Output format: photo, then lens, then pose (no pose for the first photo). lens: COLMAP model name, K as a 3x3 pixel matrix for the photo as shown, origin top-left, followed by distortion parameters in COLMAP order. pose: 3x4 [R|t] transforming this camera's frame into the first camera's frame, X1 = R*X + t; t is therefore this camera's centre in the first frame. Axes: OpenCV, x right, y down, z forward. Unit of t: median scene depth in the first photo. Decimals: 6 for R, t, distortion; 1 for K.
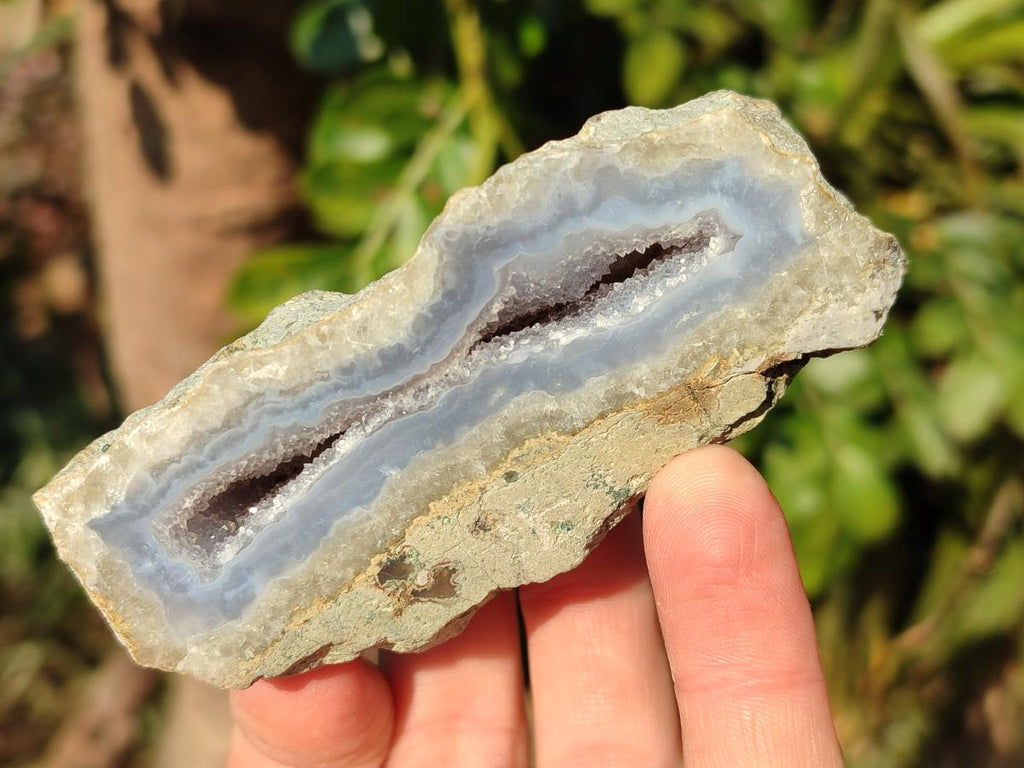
lens RADIAL K [[1426.0, 0, 512.0], [0, 1426.0, 384.0], [0, 0, 1]] dist [0.280438, -1.751106]
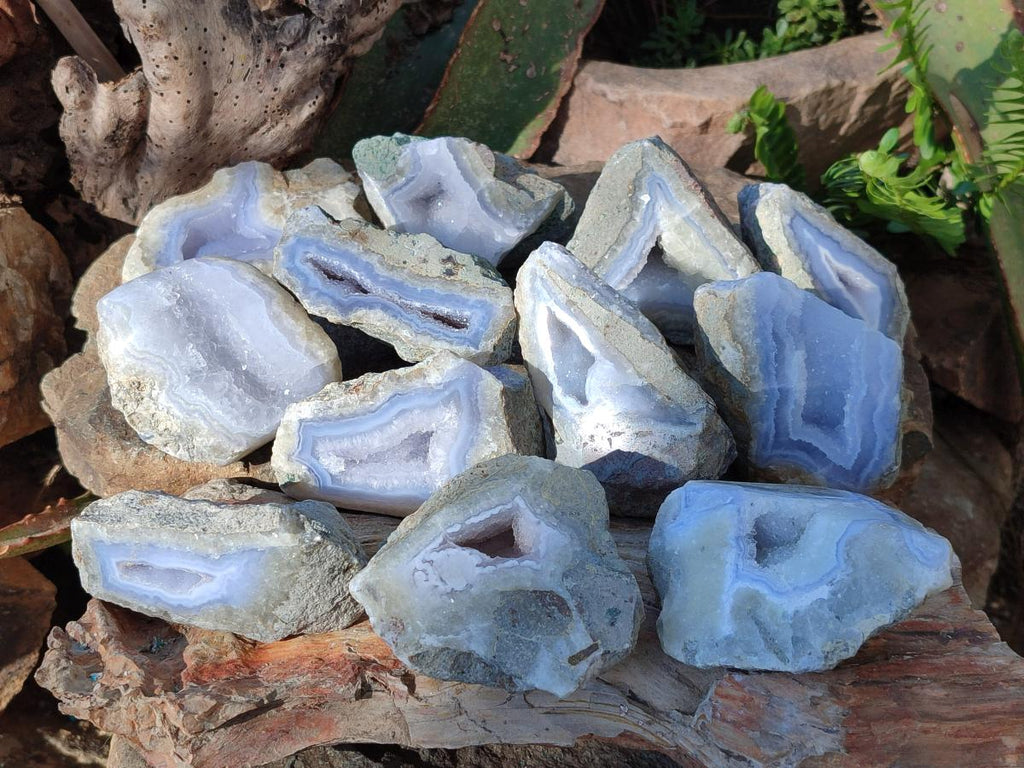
lens RADIAL K [[1426.0, 0, 512.0], [0, 1426.0, 384.0], [0, 0, 1]] dist [0.280438, -1.751106]
pose [[-0.540604, -0.775316, 0.326547, -1.362905], [0.788123, -0.602523, -0.125809, 0.487232], [0.294293, 0.189346, 0.936771, -1.797279]]
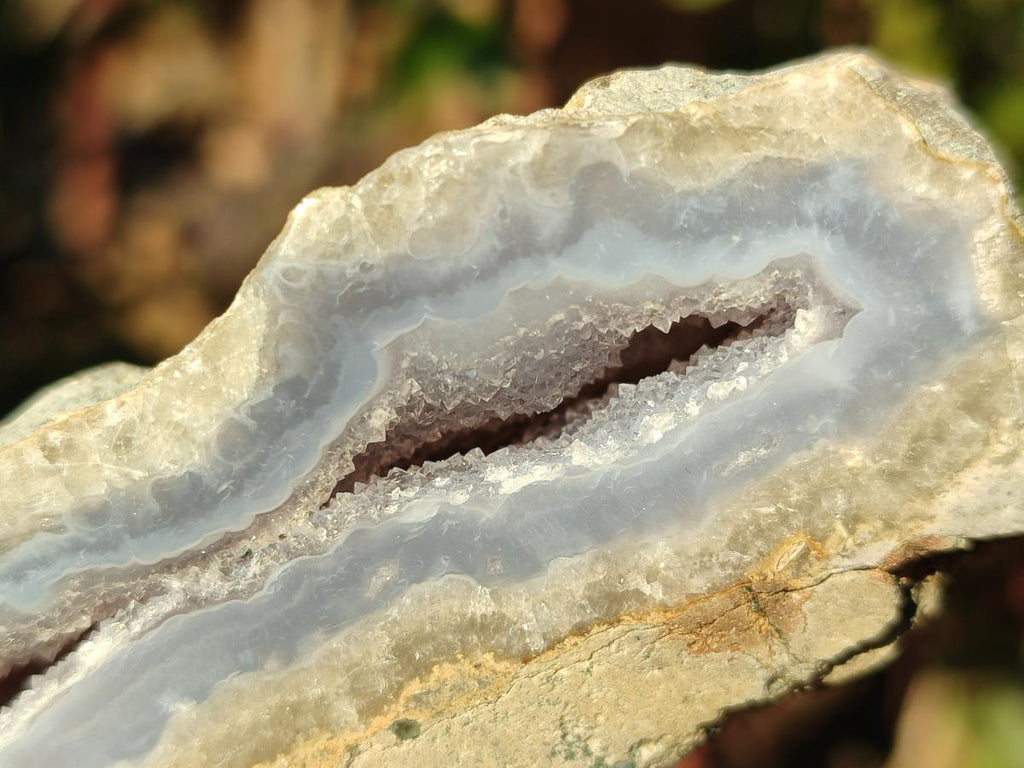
lens RADIAL K [[1544.1, 0, 512.0], [0, 1544.1, 384.0], [0, 0, 1]] dist [0.294491, -2.315257]
pose [[0.990796, 0.060835, -0.120920, 0.105289], [-0.067797, 0.996219, -0.054319, -0.037065], [0.117159, 0.062017, 0.991175, 0.425036]]
